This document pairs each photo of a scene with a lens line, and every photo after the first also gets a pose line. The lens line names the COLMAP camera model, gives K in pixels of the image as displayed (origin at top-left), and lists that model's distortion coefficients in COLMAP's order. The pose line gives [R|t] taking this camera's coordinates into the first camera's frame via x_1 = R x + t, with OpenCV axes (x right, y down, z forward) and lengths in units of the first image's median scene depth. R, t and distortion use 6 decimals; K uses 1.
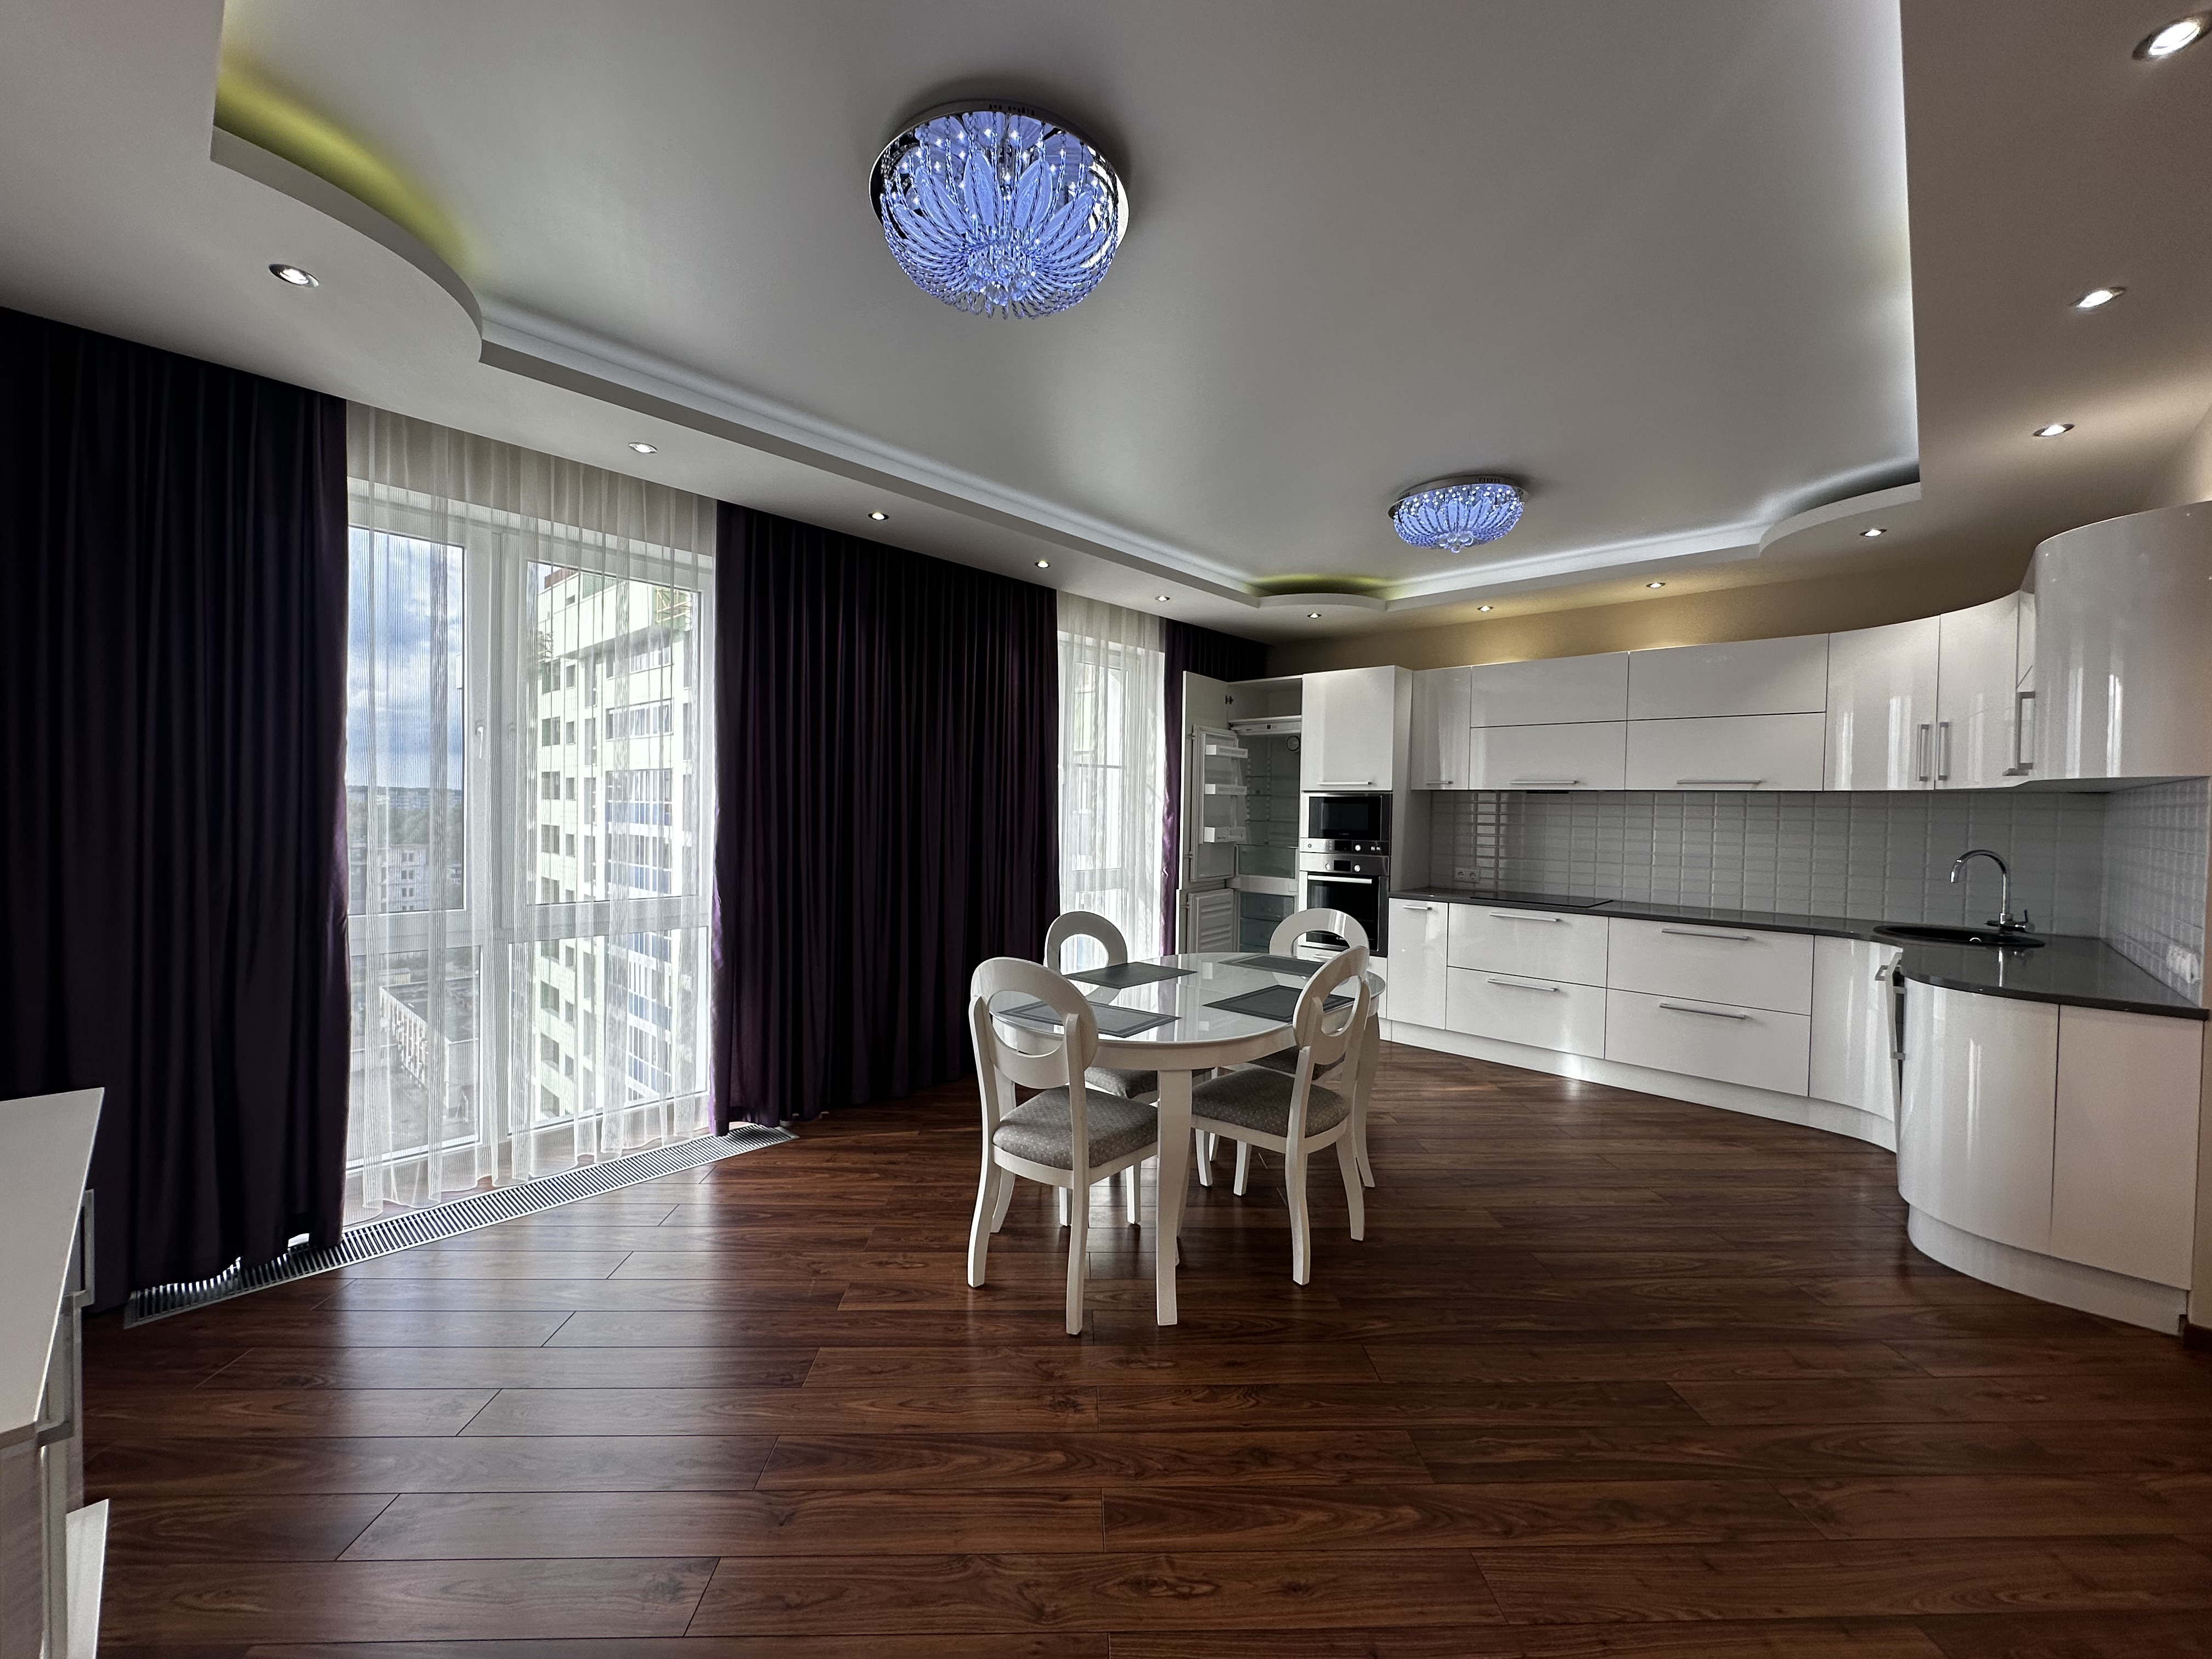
lens RADIAL K [[885.0, 0, 1106.0], [0, 885.0, 825.1], [0, 0, 1]] dist [-0.002558, 0.000278]
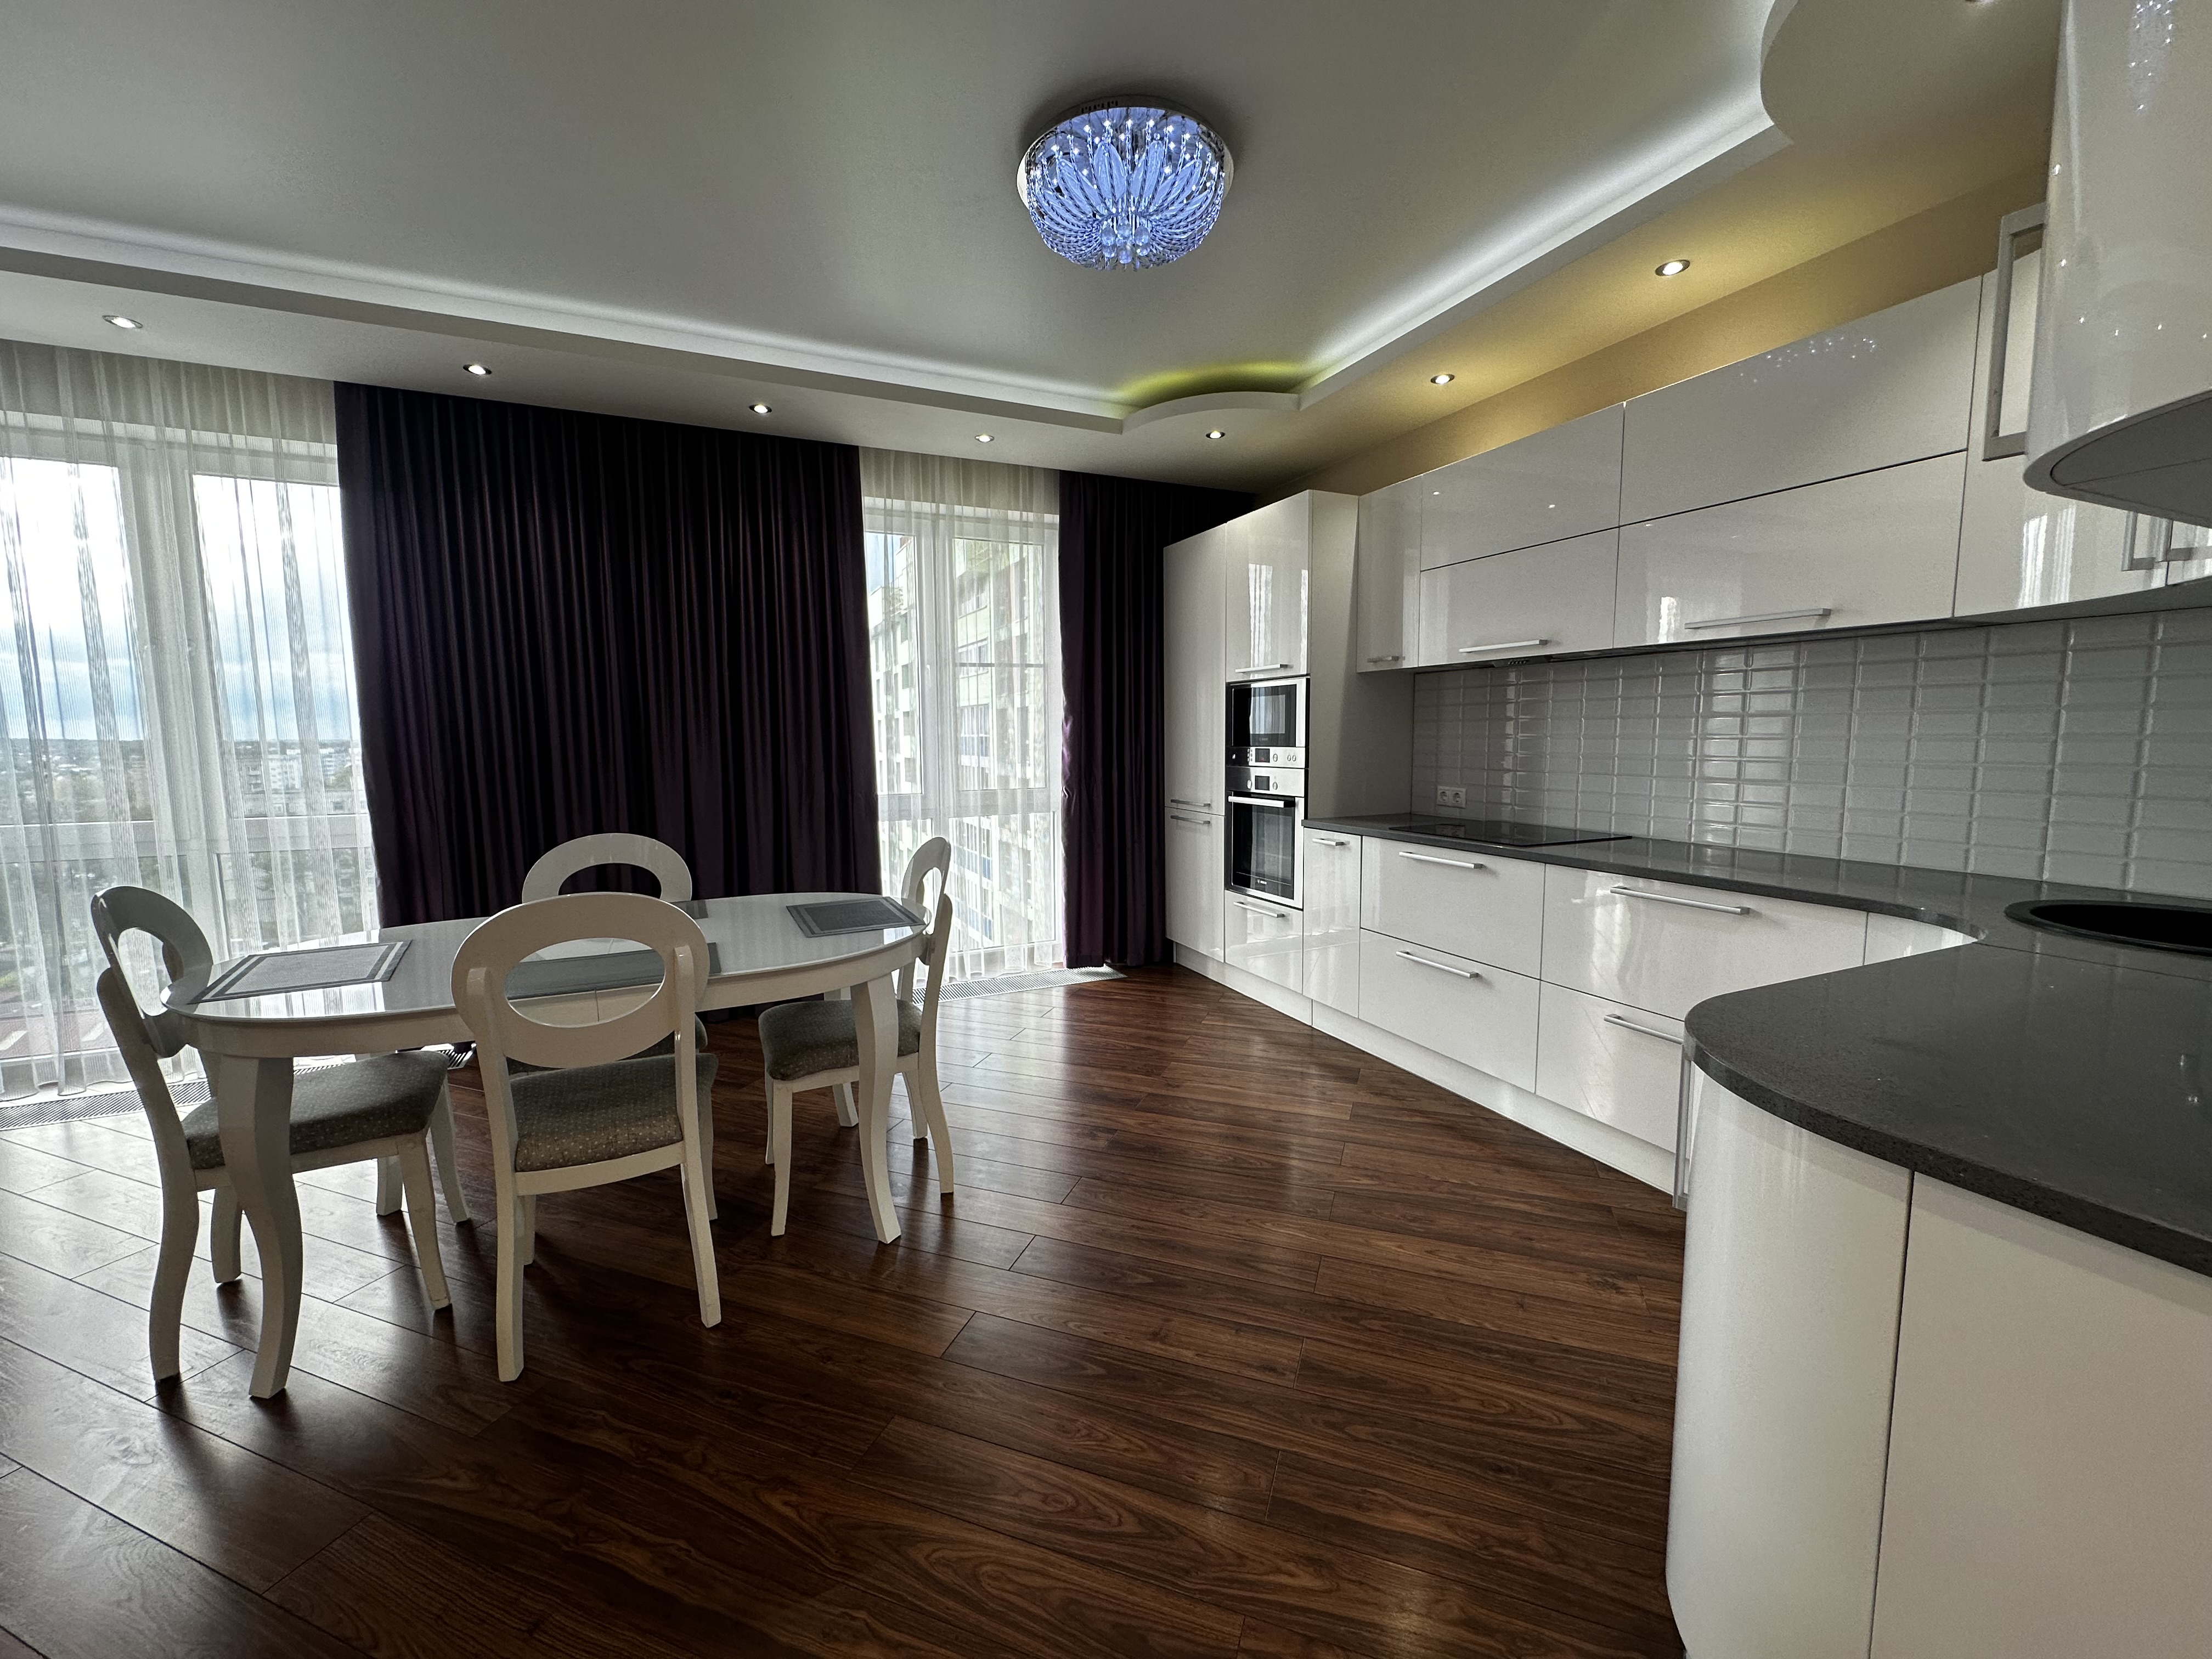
lens RADIAL K [[885.0, 0, 1105.6], [0, 885.0, 826.6], [0, 0, 1]] dist [-0.002558, 0.000278]
pose [[0.923883, 0.015944, -0.382344, 0.498855], [0.015513, 0.996750, 0.079051, 0.025802], [0.382361, -0.078965, 0.920633, 0.322330]]
